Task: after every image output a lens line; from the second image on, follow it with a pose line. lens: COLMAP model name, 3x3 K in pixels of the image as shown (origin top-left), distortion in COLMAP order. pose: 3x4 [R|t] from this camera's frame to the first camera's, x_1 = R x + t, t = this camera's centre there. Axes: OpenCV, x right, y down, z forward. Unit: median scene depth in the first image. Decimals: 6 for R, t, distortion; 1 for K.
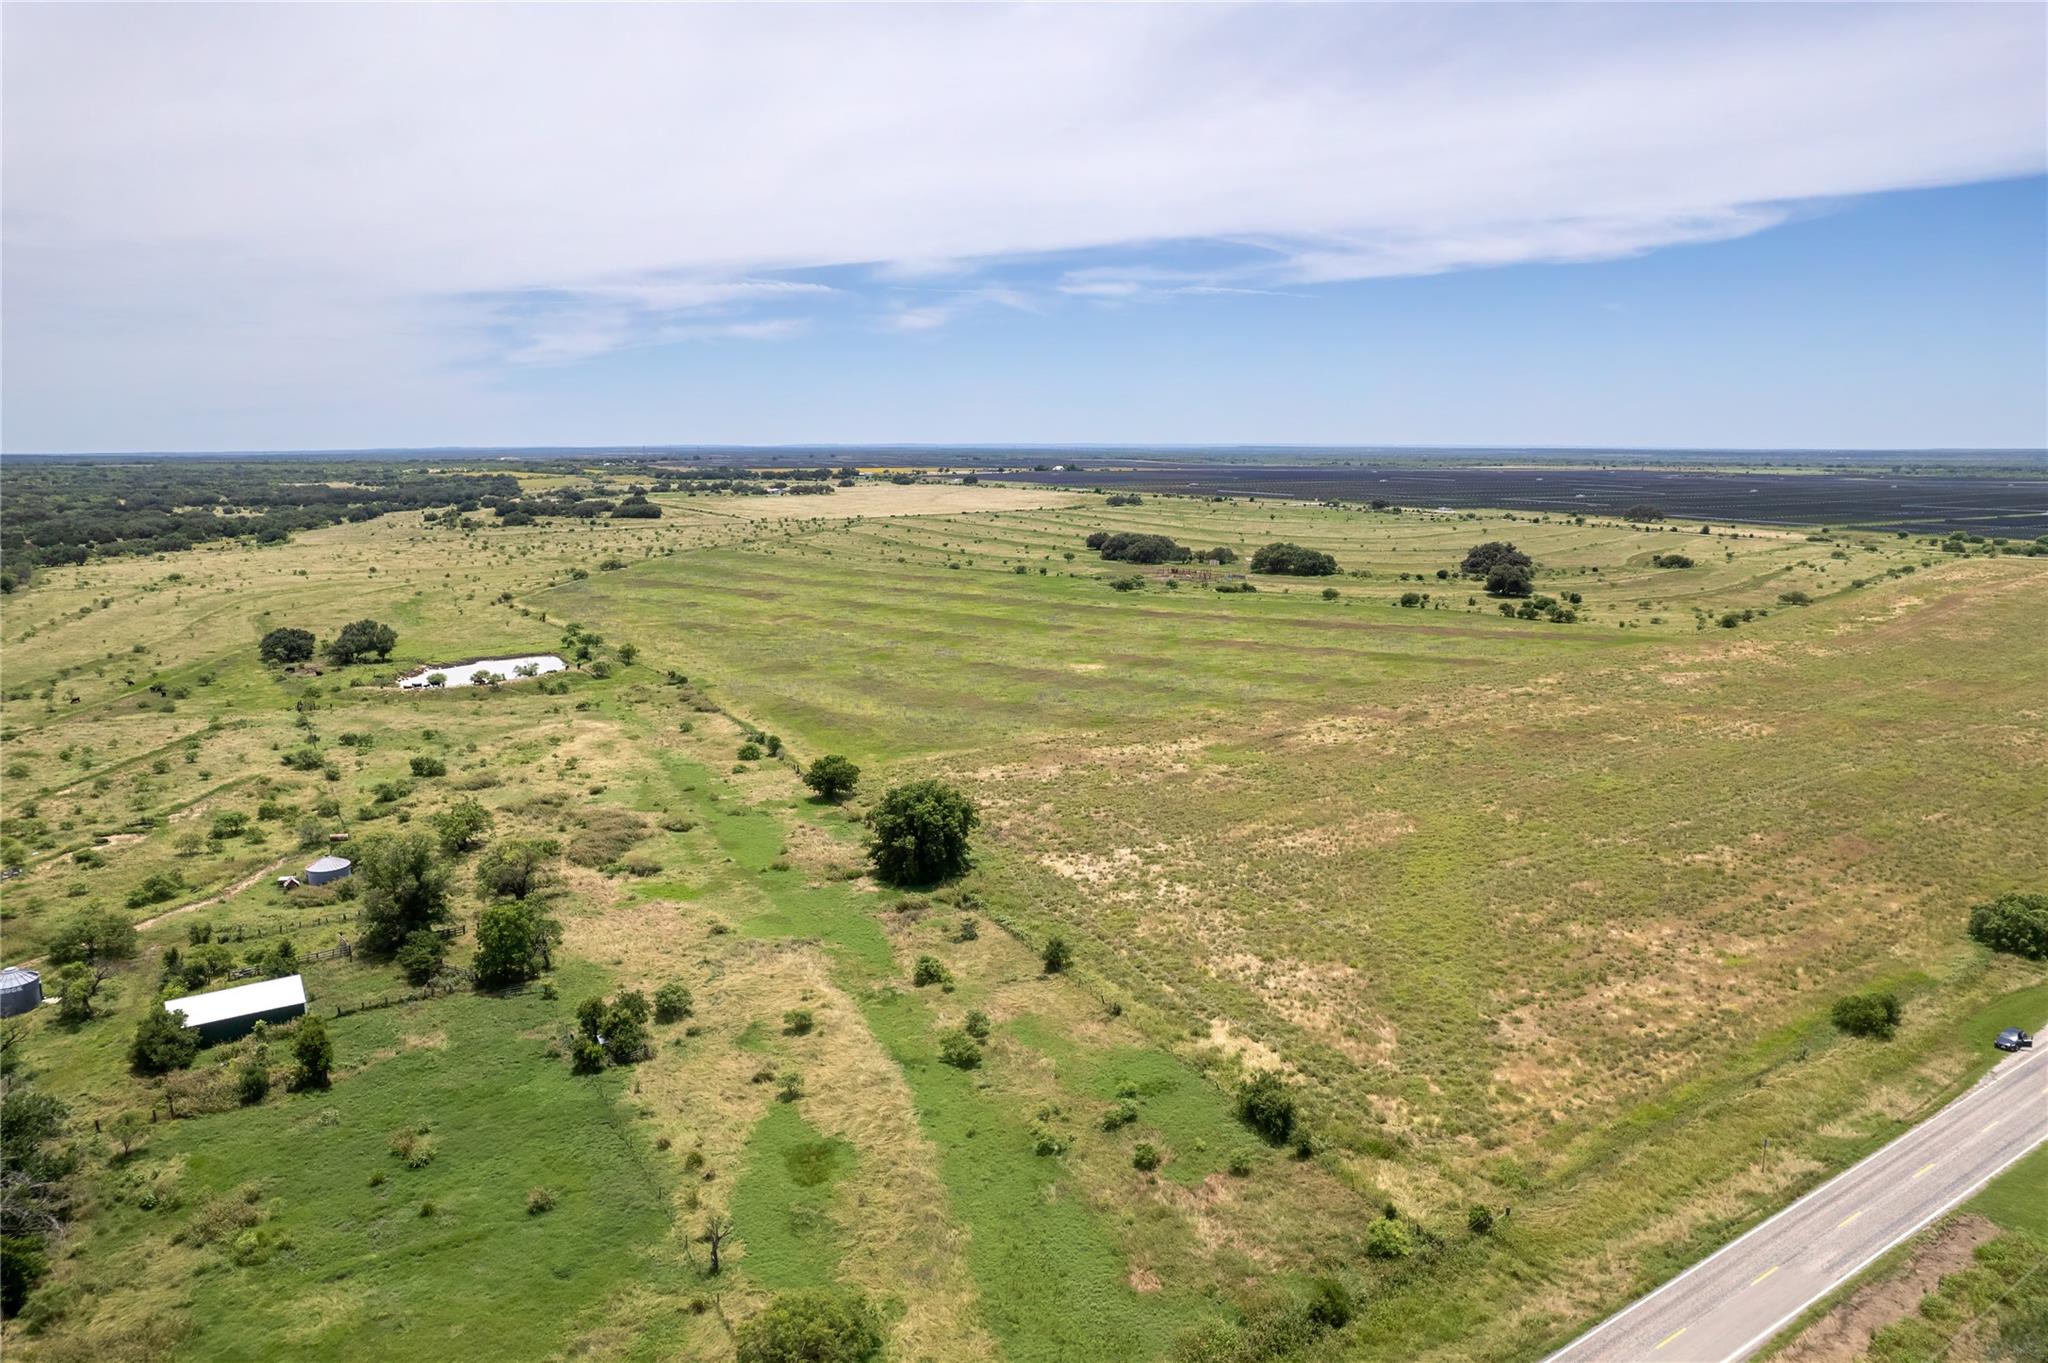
lens RADIAL K [[1323.7, 0, 1033.8], [0, 1323.7, 681.5], [0, 0, 1]] dist [-0.073403, 0.059942]
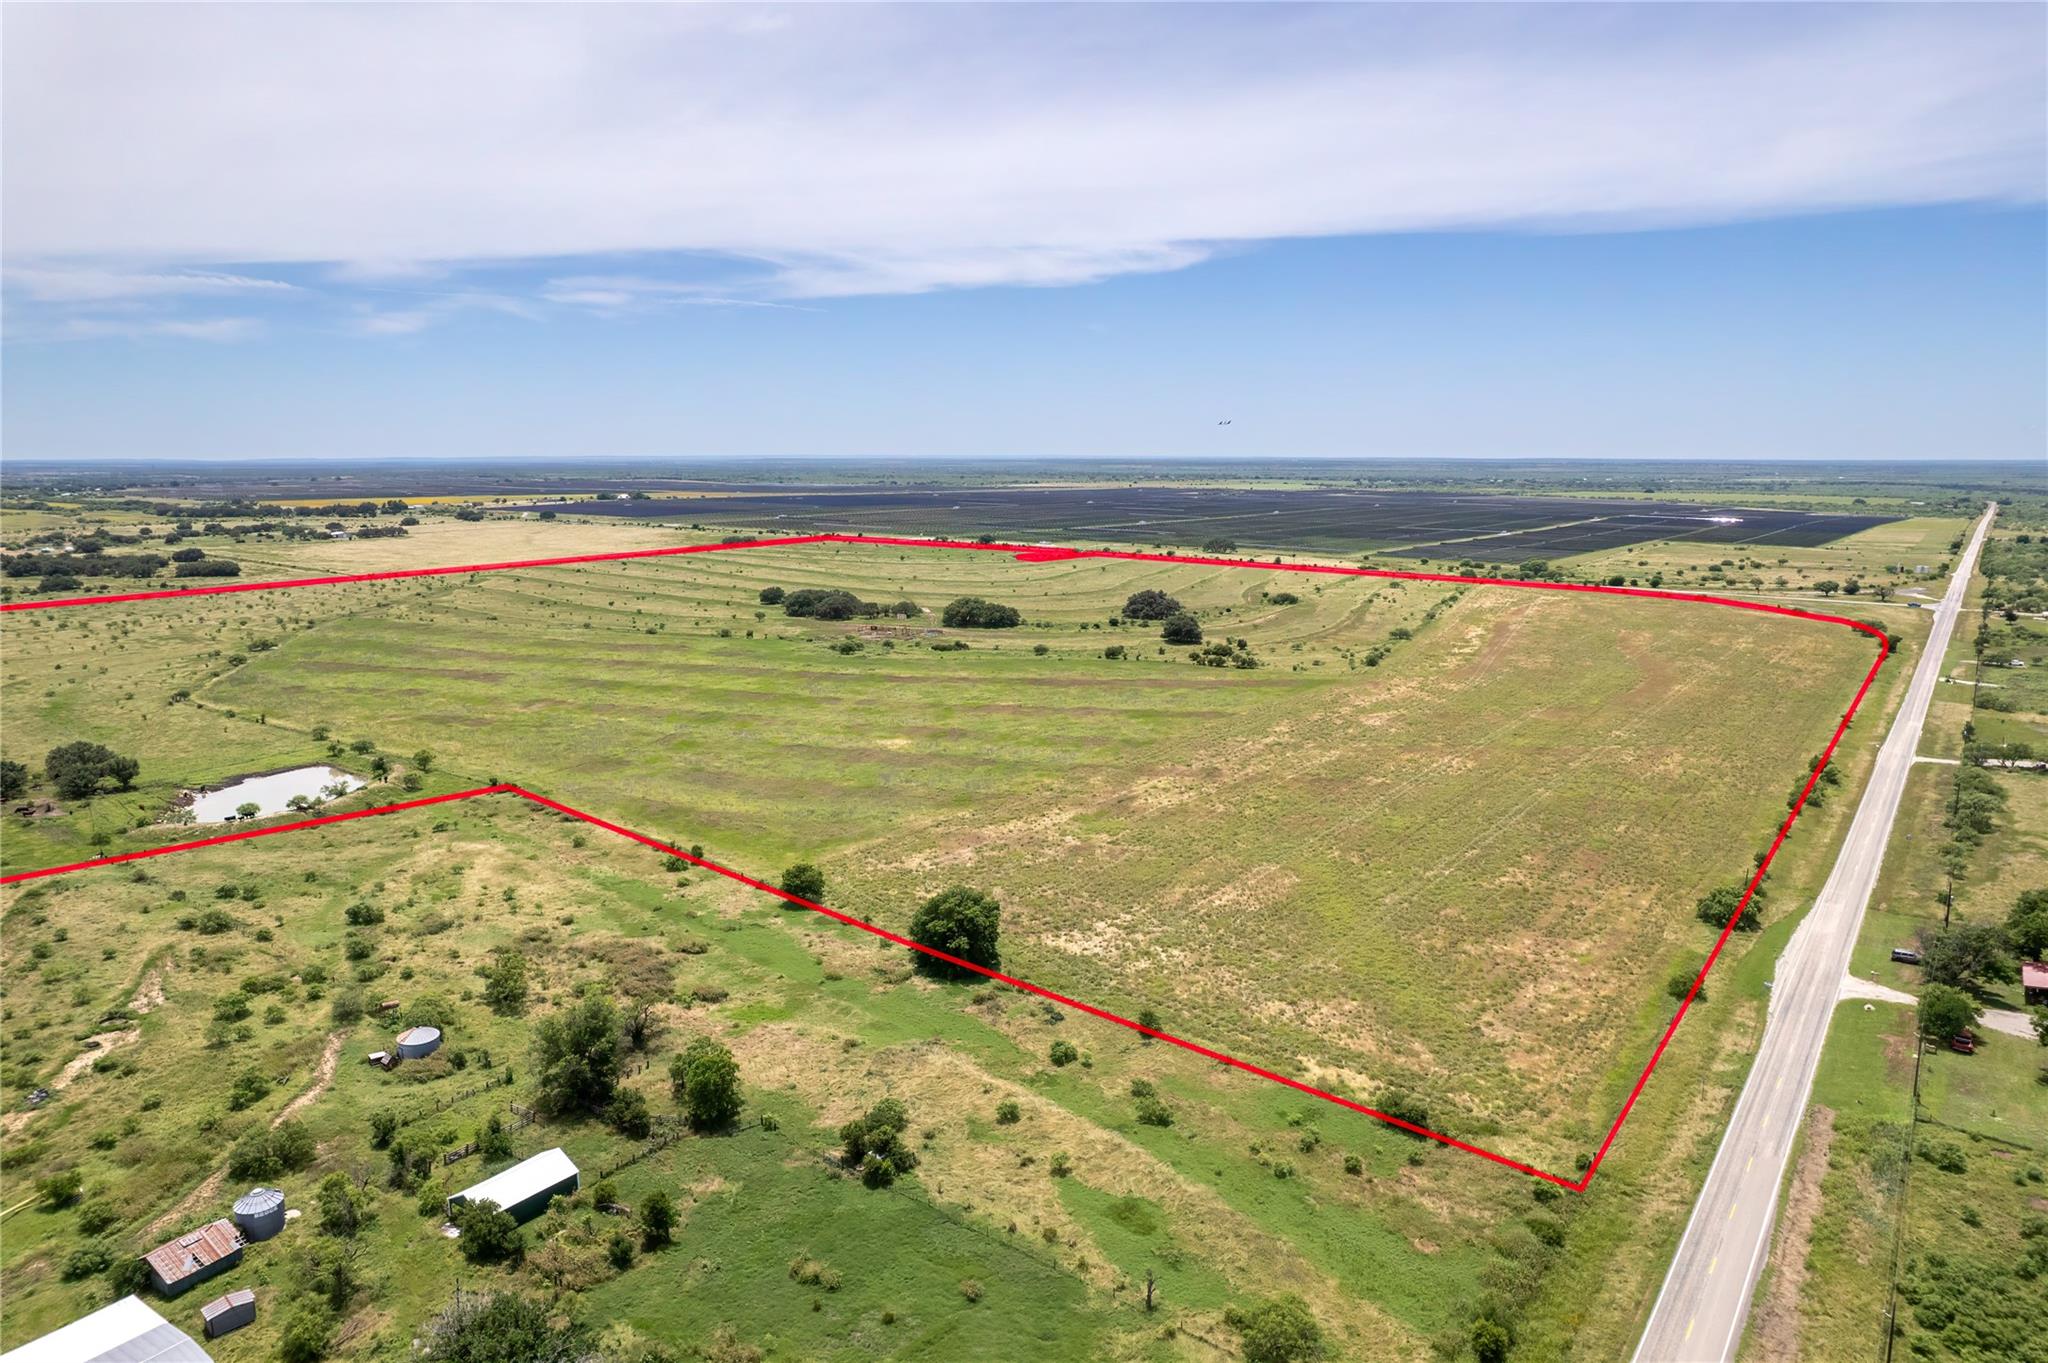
lens RADIAL K [[1323.7, 0, 1033.8], [0, 1323.7, 681.5], [0, 0, 1]] dist [-0.073403, 0.059942]
pose [[0.937668, -0.057907, 0.342675, -0.337255], [0.060548, 0.998161, 0.002996, -0.087252], [-0.342218, 0.017939, 0.939449, -0.100352]]
